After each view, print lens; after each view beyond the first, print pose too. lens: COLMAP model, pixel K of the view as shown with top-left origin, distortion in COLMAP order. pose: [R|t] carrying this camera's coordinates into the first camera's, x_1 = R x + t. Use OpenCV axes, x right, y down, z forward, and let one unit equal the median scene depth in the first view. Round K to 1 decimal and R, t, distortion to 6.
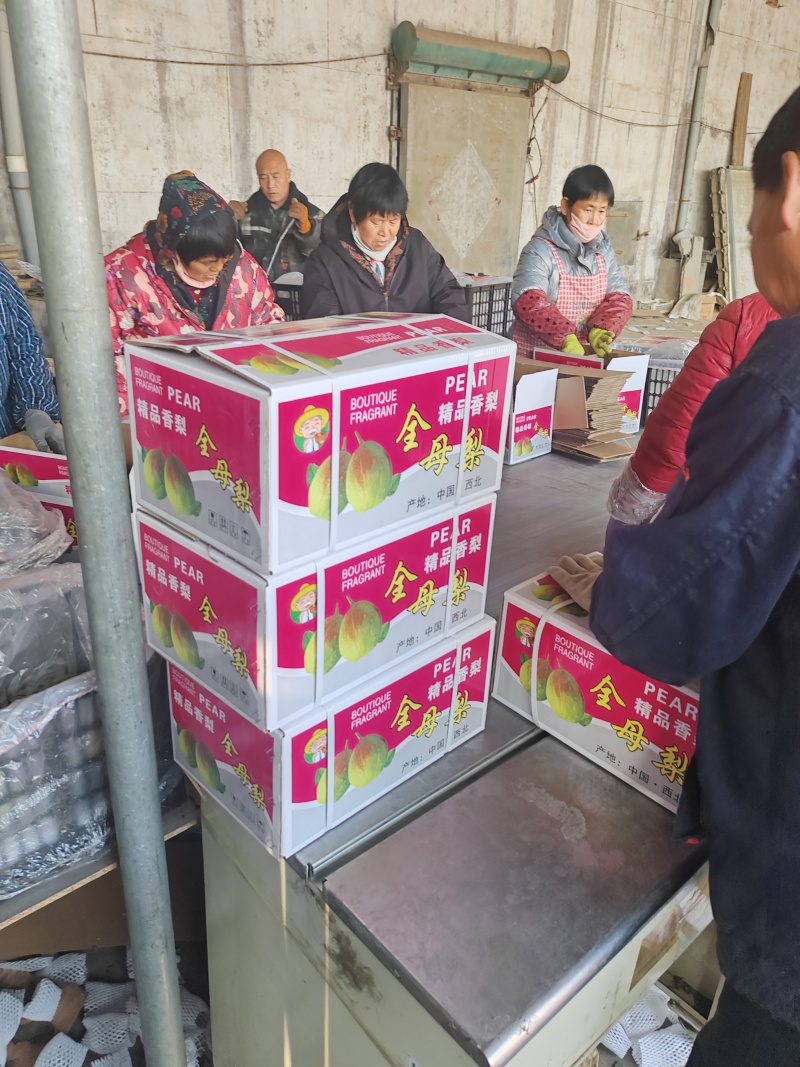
lens RADIAL K [[829.0, 0, 399.8], [0, 829.0, 527.7], [0, 0, 1]] dist [0.029190, 0.010715]
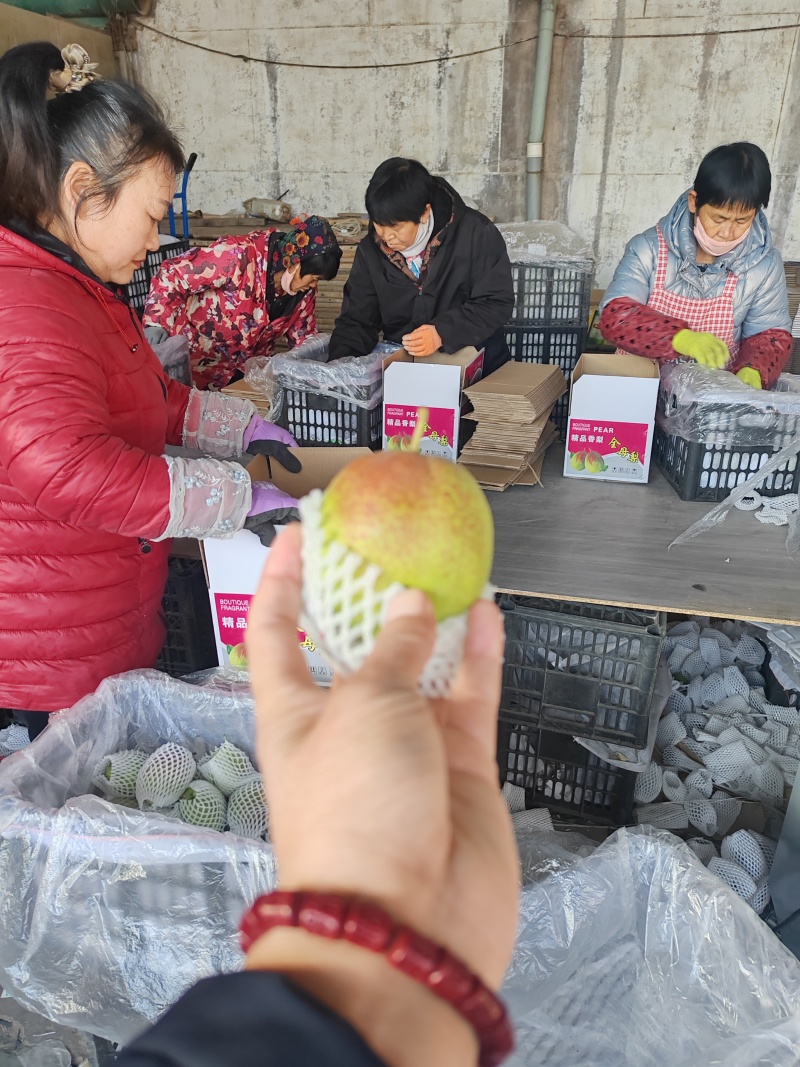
lens RADIAL K [[829.0, 0, 399.0], [0, 829.0, 538.3], [0, 0, 1]] dist [0.029190, 0.010715]
pose [[0.650768, 0.297980, -0.698362, 0.320146], [-0.286576, 0.948138, 0.137510, -0.042819], [0.703118, 0.110647, 0.702411, 0.141381]]
